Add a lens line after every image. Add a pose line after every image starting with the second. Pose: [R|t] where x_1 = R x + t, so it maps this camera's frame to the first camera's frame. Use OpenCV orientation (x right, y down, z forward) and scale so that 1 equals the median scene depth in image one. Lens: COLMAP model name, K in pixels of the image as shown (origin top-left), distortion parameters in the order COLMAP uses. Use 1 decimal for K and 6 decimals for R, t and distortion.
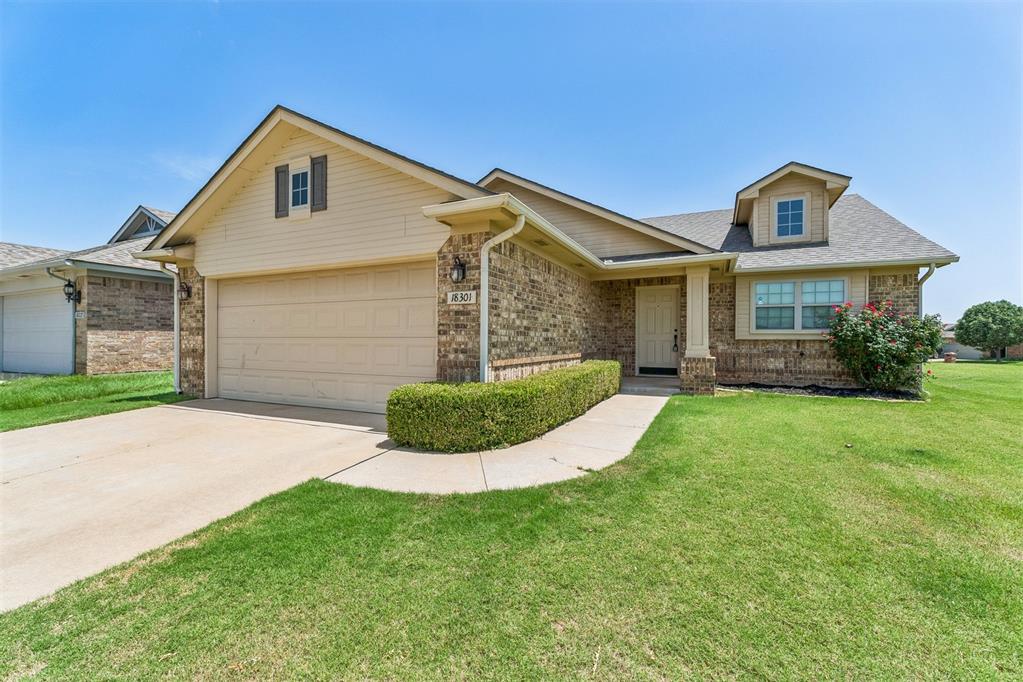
lens RADIAL K [[431.0, 0, 515.5], [0, 431.0, 342.1], [0, 0, 1]] dist [0.007001, 0.000121]
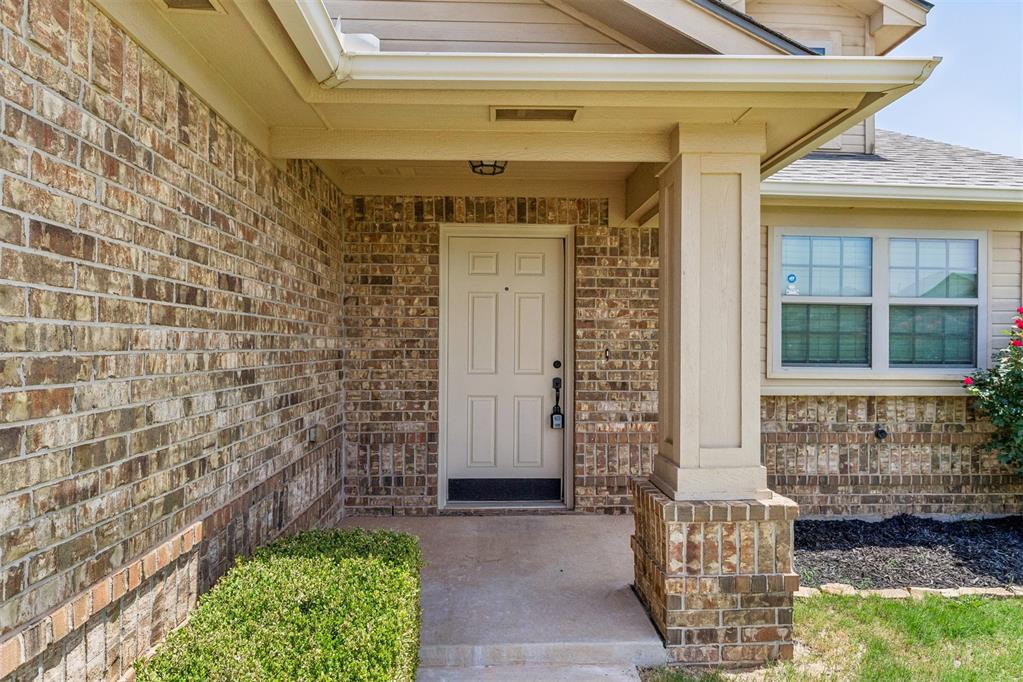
lens RADIAL K [[607.4, 0, 514.6], [0, 607.4, 344.8], [0, 0, 1]] dist [-0.007016, -0.000759]
pose [[0.884721, 0.003385, 0.466108, 0.142484], [-0.000647, 0.999982, -0.006034, -0.044618], [-0.466120, 0.005037, 0.884707, 0.680691]]
